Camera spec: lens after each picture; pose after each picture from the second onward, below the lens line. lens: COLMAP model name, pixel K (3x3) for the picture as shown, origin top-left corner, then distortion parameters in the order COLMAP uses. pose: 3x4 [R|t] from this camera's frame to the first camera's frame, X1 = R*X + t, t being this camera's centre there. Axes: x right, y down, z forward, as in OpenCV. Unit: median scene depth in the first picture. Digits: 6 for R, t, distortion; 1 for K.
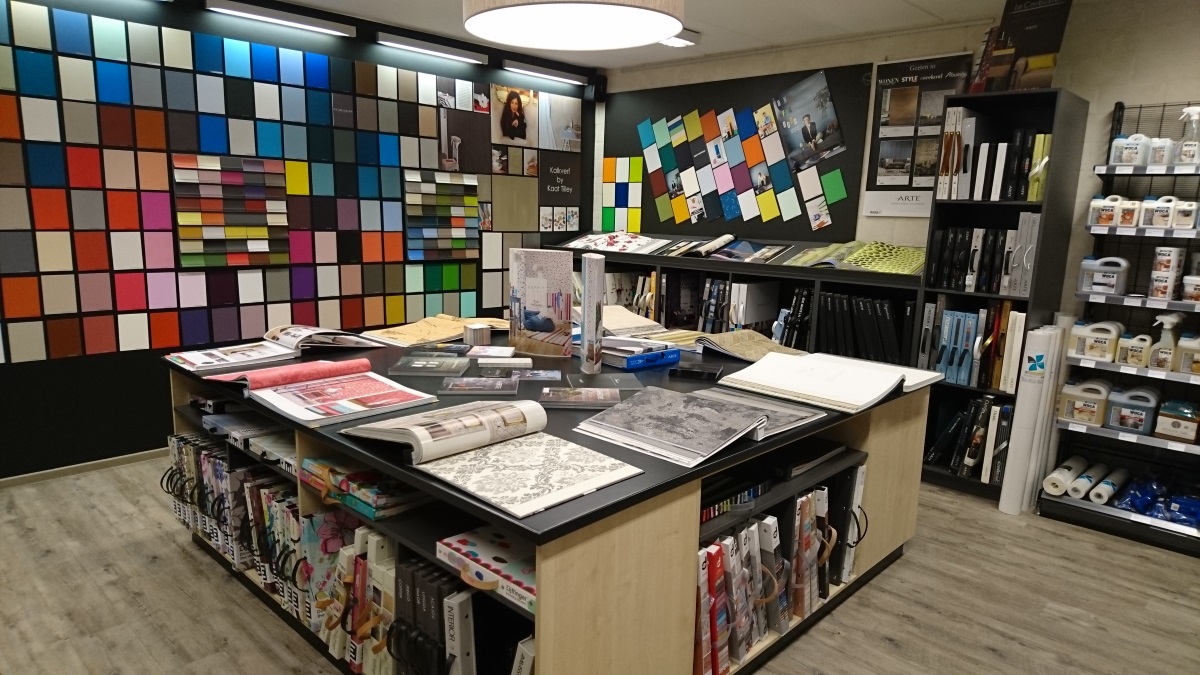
lens RADIAL K [[743.6, 0, 600.0], [0, 743.6, 337.5], [0, 0, 1]] dist [0.161661, -0.142810]
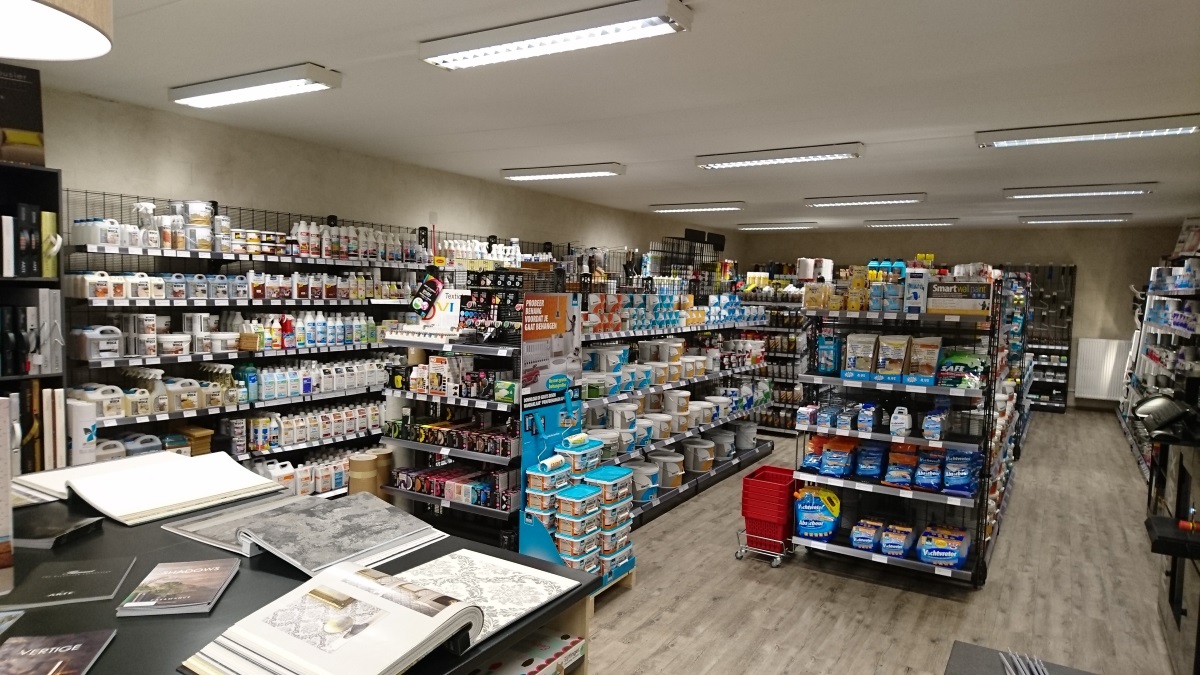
lens RADIAL K [[743.6, 0, 600.0], [0, 743.6, 337.5], [0, 0, 1]] dist [0.161661, -0.142810]
pose [[-0.189890, -0.108944, 0.975742, -0.590106], [0.137026, 0.981157, 0.136216, -0.147042], [-0.972196, 0.159569, -0.171384, 0.520230]]
